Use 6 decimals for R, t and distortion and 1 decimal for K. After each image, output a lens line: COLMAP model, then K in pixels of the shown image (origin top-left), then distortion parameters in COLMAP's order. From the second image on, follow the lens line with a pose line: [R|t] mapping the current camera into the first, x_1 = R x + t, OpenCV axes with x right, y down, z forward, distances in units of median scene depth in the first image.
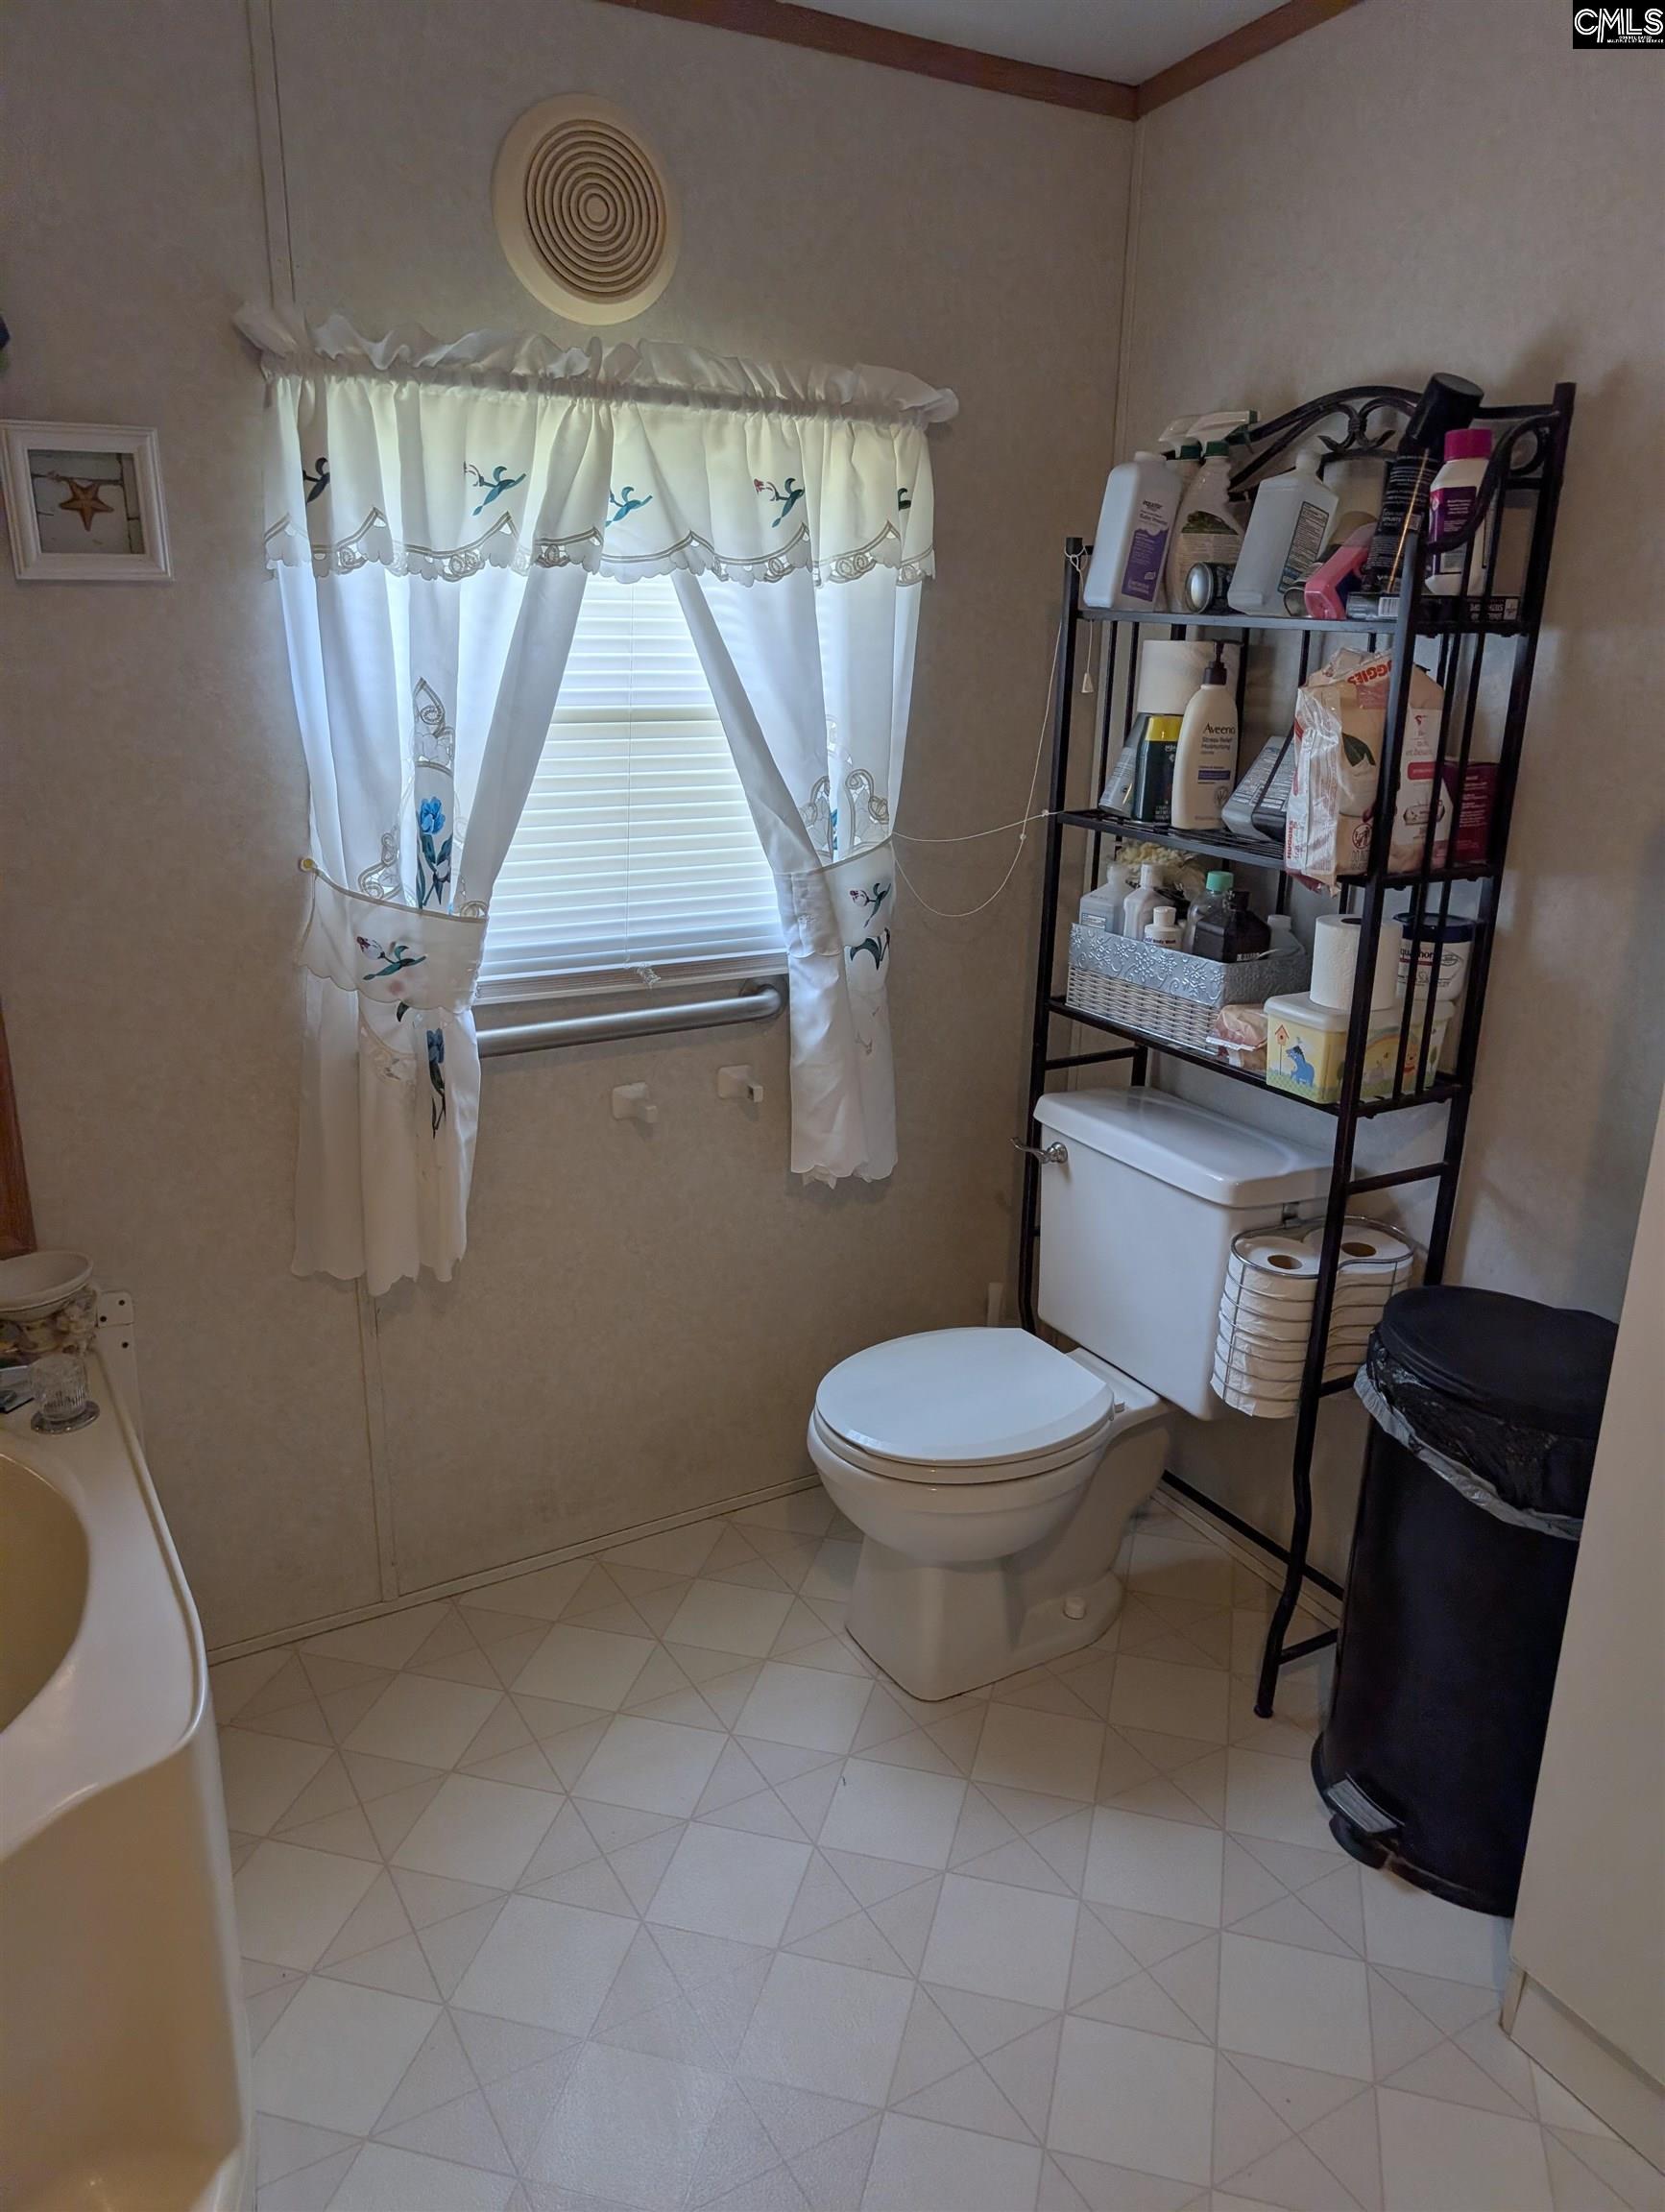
lens RADIAL K [[1570.9, 0, 835.4], [0, 1570.9, 1123.7], [0, 0, 1]] dist [0.037229, -0.019556]
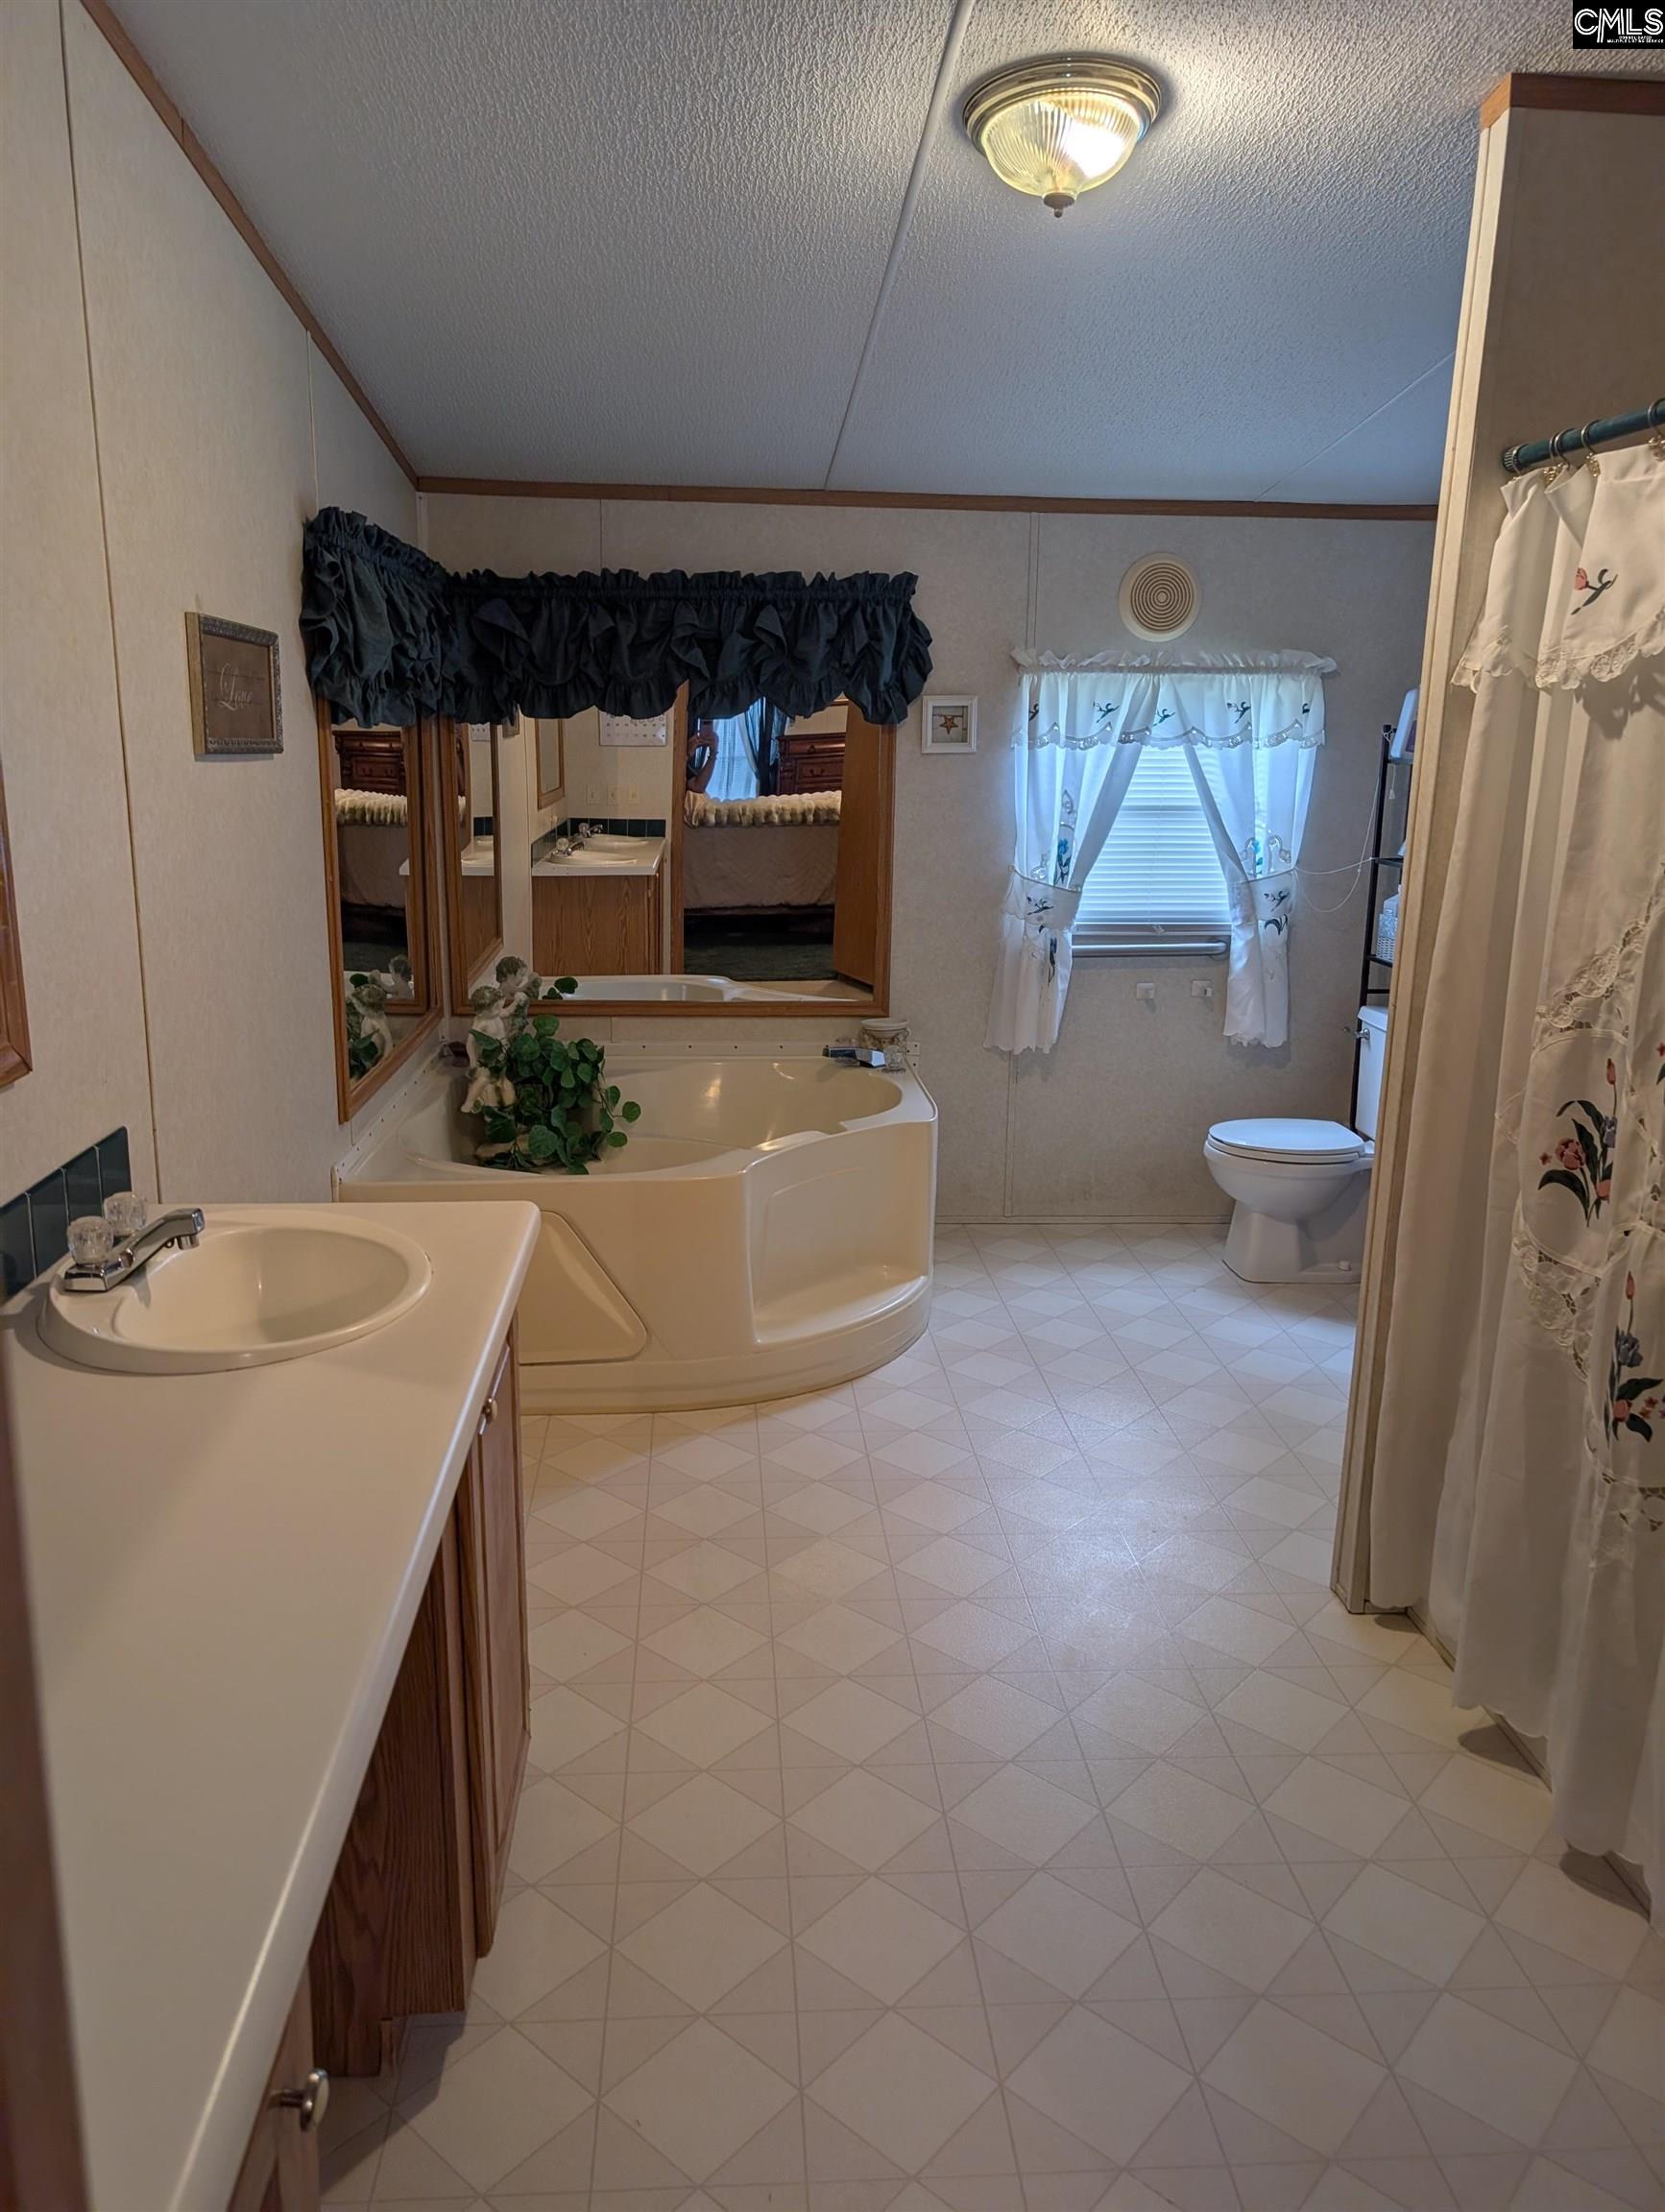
lens RADIAL K [[1570.9, 0, 823.3], [0, 1570.9, 1109.4], [0, 0, 1]] dist [0.037229, -0.019556]
pose [[0.893923, 0.089992, -0.439093, 0.463062], [-0.134388, 0.988380, -0.071024, 0.384435], [0.427599, 0.122499, 0.895630, -1.142276]]
